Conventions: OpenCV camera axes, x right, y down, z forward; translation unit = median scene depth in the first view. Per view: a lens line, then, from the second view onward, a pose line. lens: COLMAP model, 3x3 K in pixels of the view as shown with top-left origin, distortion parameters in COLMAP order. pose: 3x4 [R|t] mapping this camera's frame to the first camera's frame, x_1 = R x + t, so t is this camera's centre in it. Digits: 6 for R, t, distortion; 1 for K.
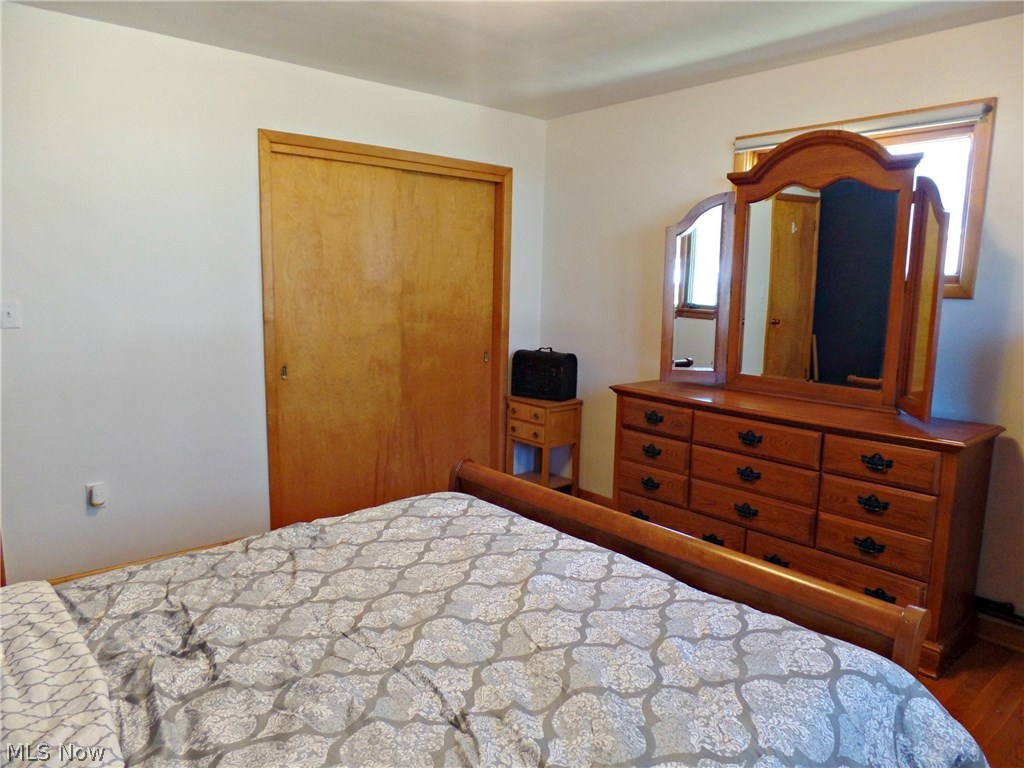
lens RADIAL K [[694.0, 0, 512.0], [0, 694.0, 381.4], [0, 0, 1]] dist [-0.013820, 0.004267]
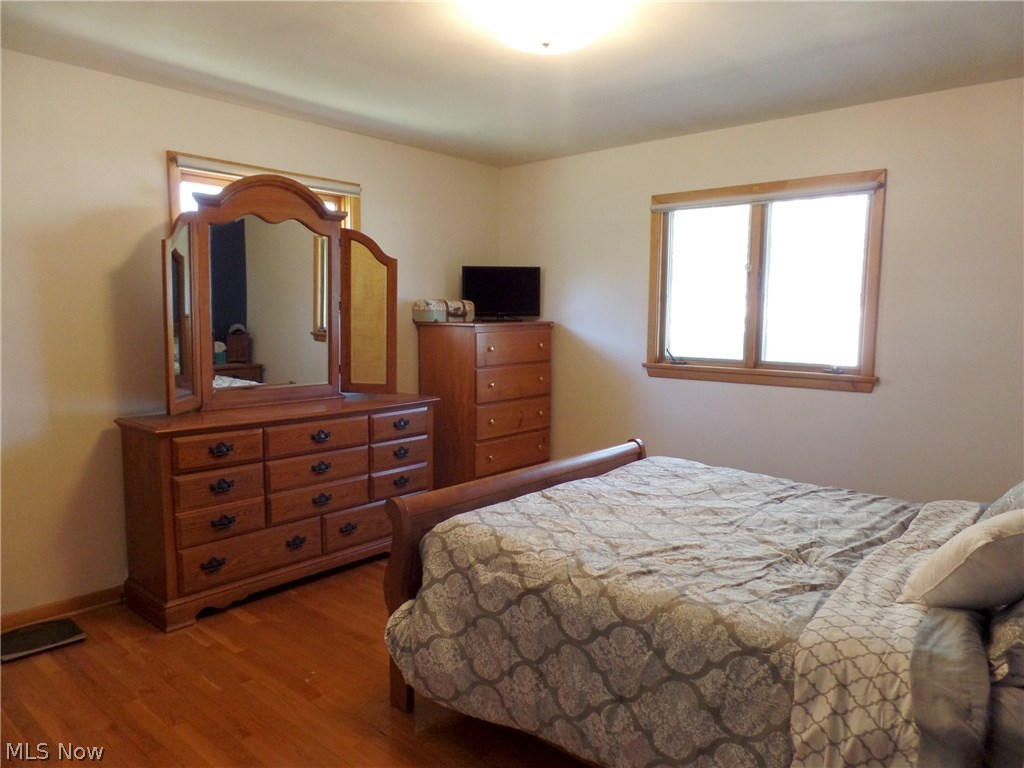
lens RADIAL K [[694.0, 0, 517.3], [0, 694.0, 383.6], [0, 0, 1]] dist [-0.013820, 0.004267]
pose [[-0.145508, -0.117576, 0.982346, -0.872470], [0.130106, 0.982016, 0.136808, -0.126662], [-0.980765, 0.147715, -0.127594, 0.845598]]
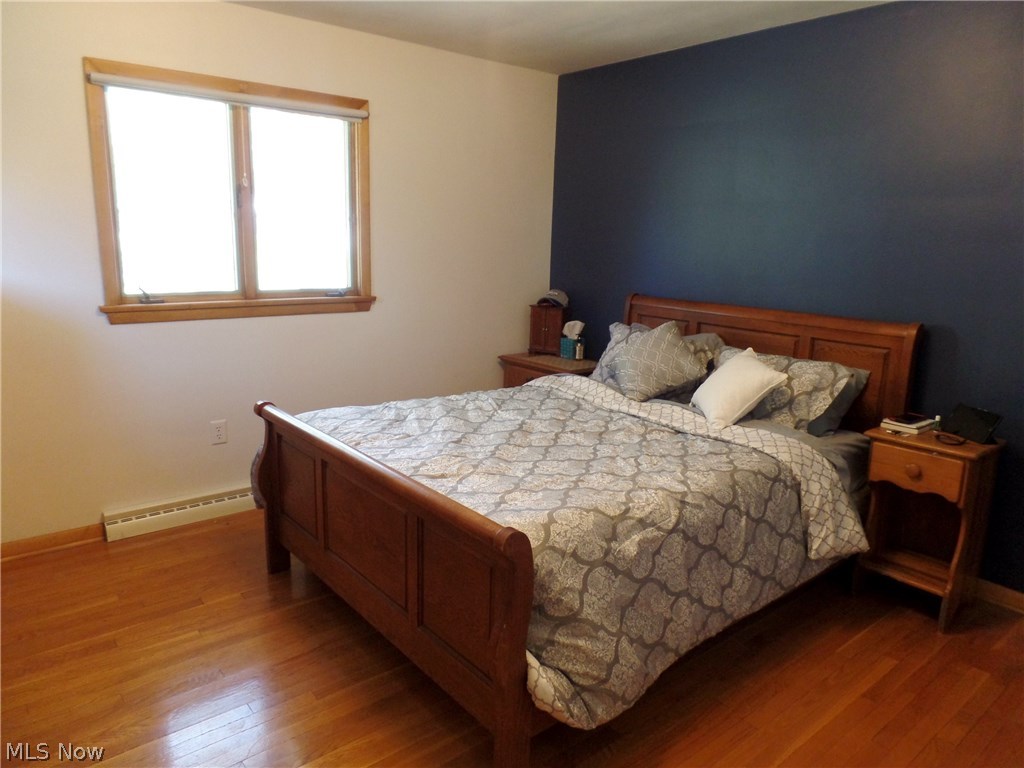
lens RADIAL K [[694.0, 0, 516.2], [0, 694.0, 386.0], [0, 0, 1]] dist [-0.013820, 0.004267]
pose [[-0.998599, -0.046410, 0.025403, -0.080116], [-0.034605, 0.936138, 0.349927, -0.207200], [-0.040021, 0.348557, -0.936433, 1.386638]]
